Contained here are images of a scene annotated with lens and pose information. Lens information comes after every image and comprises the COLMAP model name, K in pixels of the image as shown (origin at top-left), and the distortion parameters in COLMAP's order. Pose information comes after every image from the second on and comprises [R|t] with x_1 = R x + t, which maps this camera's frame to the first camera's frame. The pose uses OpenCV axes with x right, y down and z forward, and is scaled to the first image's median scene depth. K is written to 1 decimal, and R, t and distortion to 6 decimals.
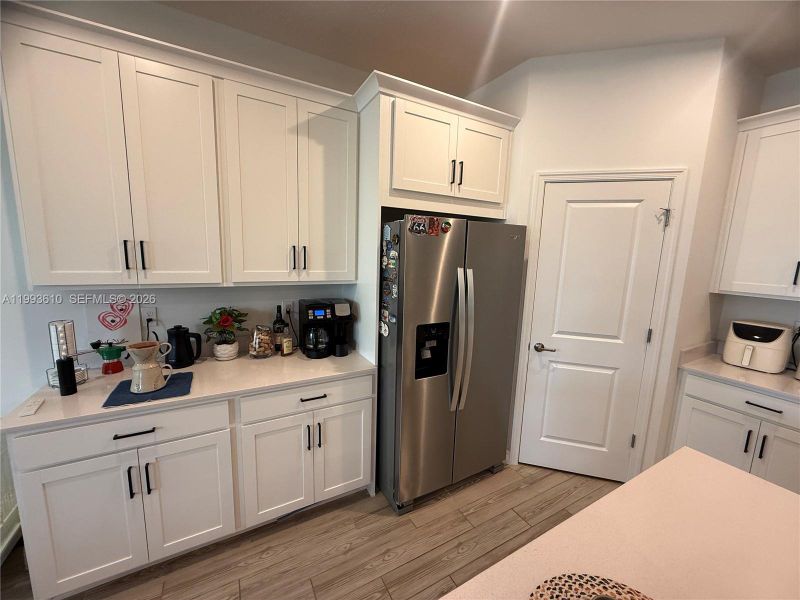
lens RADIAL K [[318.5, 0, 400.0], [0, 318.5, 298.7], [0, 0, 1]] dist [-0.002108, 0.000786]
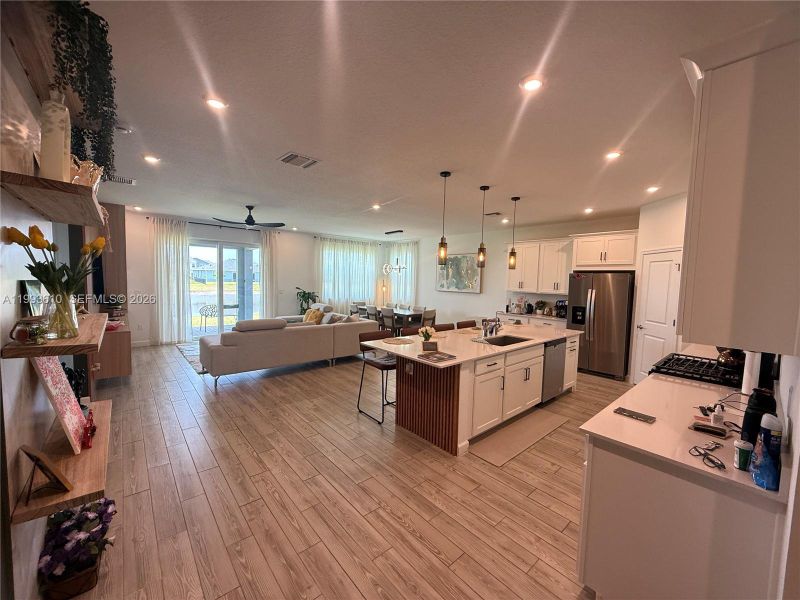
lens RADIAL K [[318.5, 0, 399.2], [0, 318.5, 300.1], [0, 0, 1]] dist [-0.002108, 0.000786]
pose [[0.204538, 0.038528, -0.978100, 2.685186], [-0.167932, 0.985792, 0.003714, 0.287518], [0.964346, 0.163494, 0.208102, -1.310467]]
